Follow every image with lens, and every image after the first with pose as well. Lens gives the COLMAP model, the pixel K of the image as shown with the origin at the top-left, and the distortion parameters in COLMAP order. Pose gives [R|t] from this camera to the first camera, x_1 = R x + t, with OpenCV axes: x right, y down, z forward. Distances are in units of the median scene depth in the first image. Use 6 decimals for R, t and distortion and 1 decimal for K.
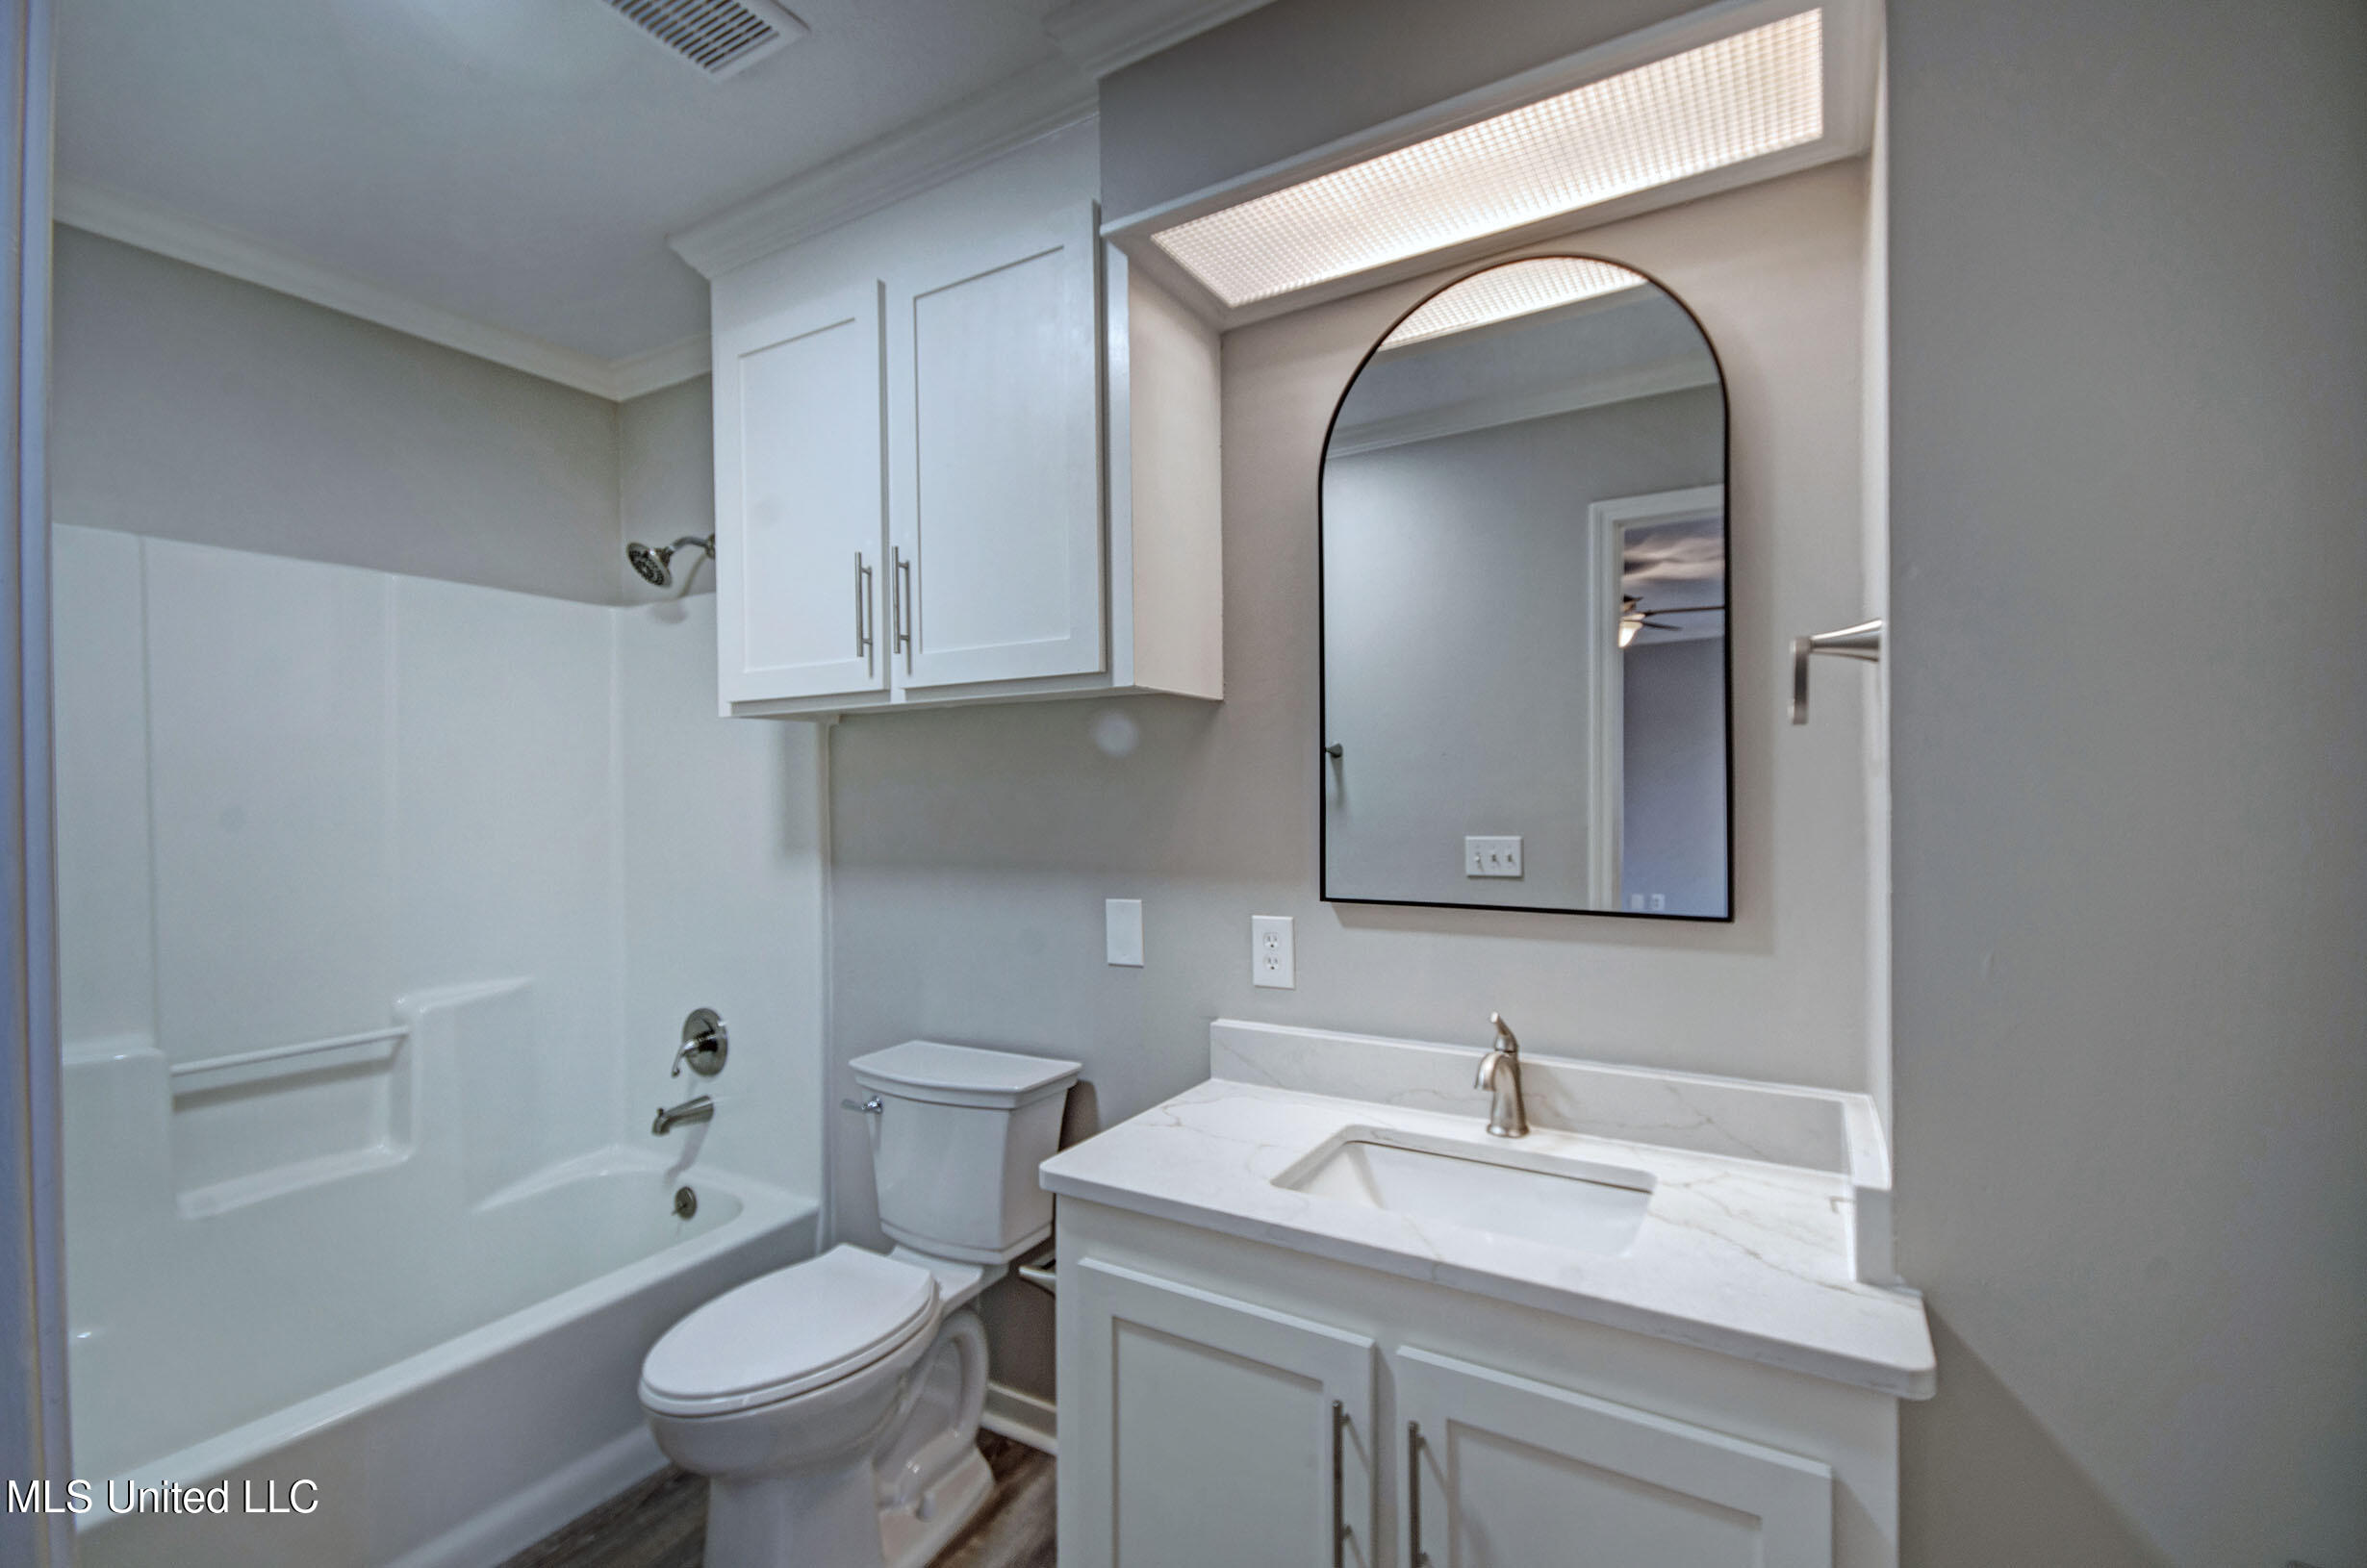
lens RADIAL K [[1047.8, 0, 1182.8], [0, 1047.8, 797.8], [0, 0, 1]] dist [-0.014518, -0.000824]
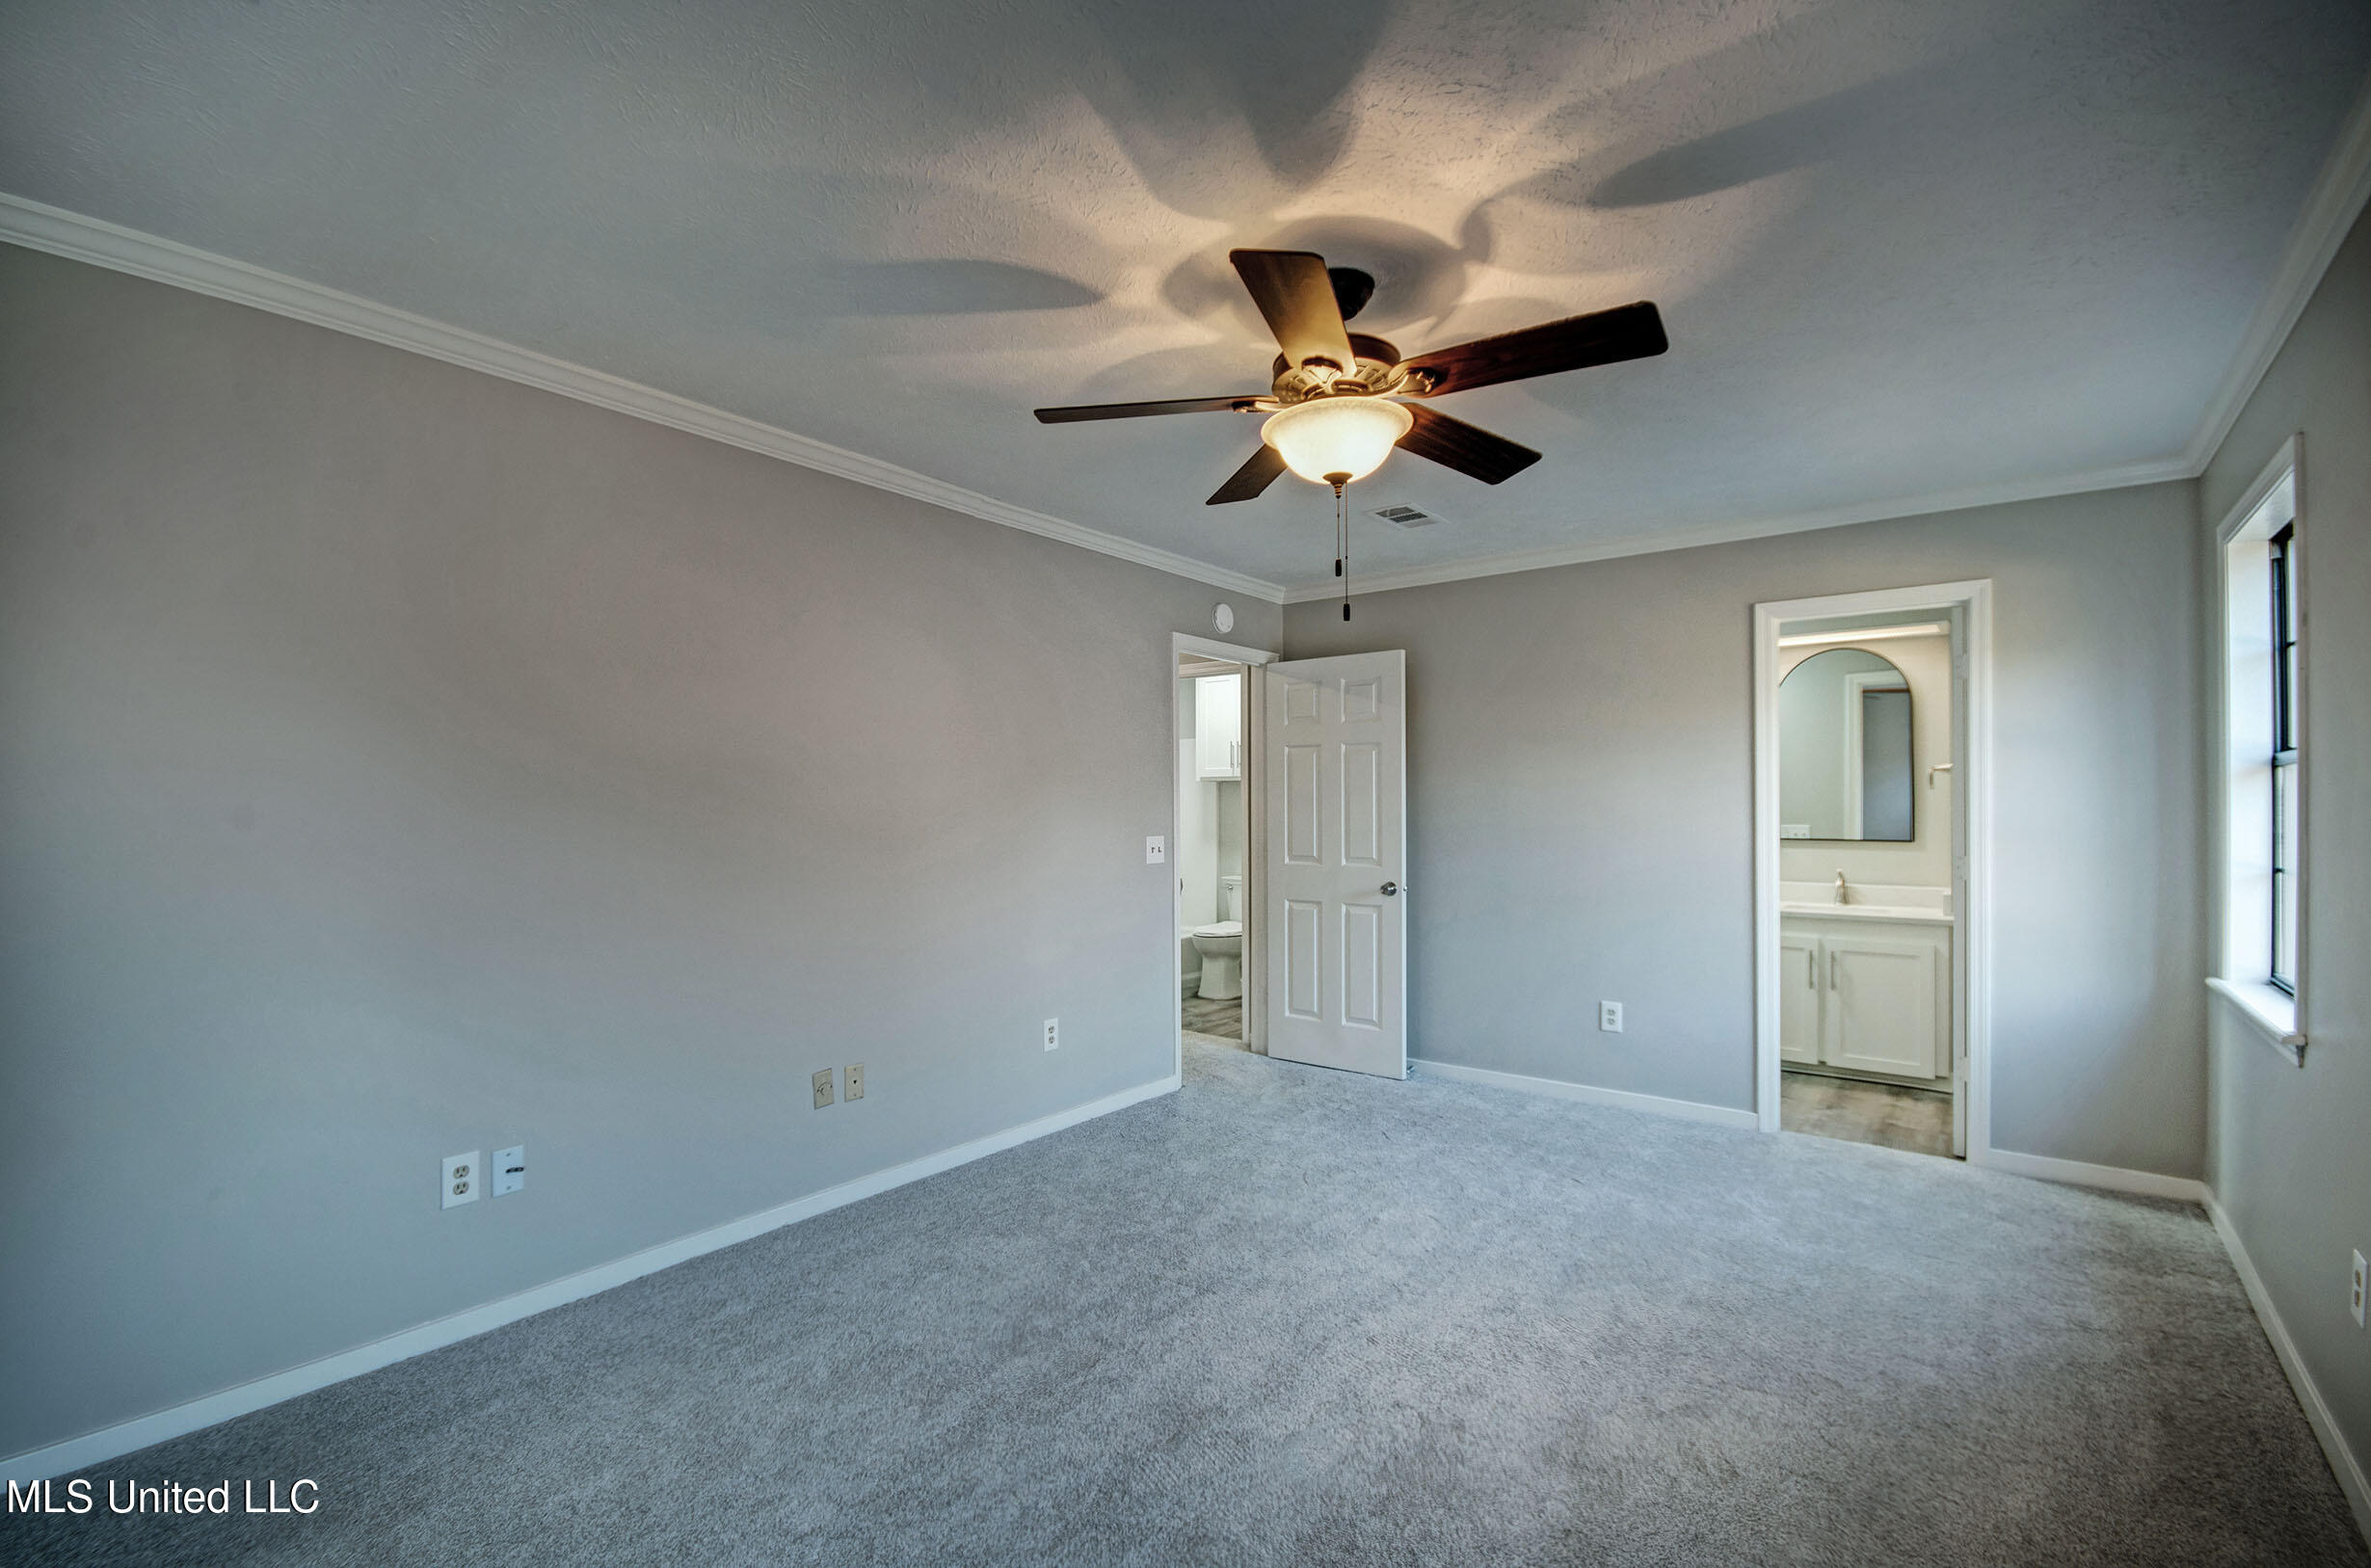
lens RADIAL K [[1049.6, 0, 1183.3], [0, 1049.6, 785.6], [0, 0, 1]] dist [-0.014518, -0.000824]
pose [[0.992717, 0.010184, -0.120037, -1.793115], [-0.011328, 0.999897, -0.008849, -0.007280], [0.119935, 0.010145, 0.992730, -3.333694]]
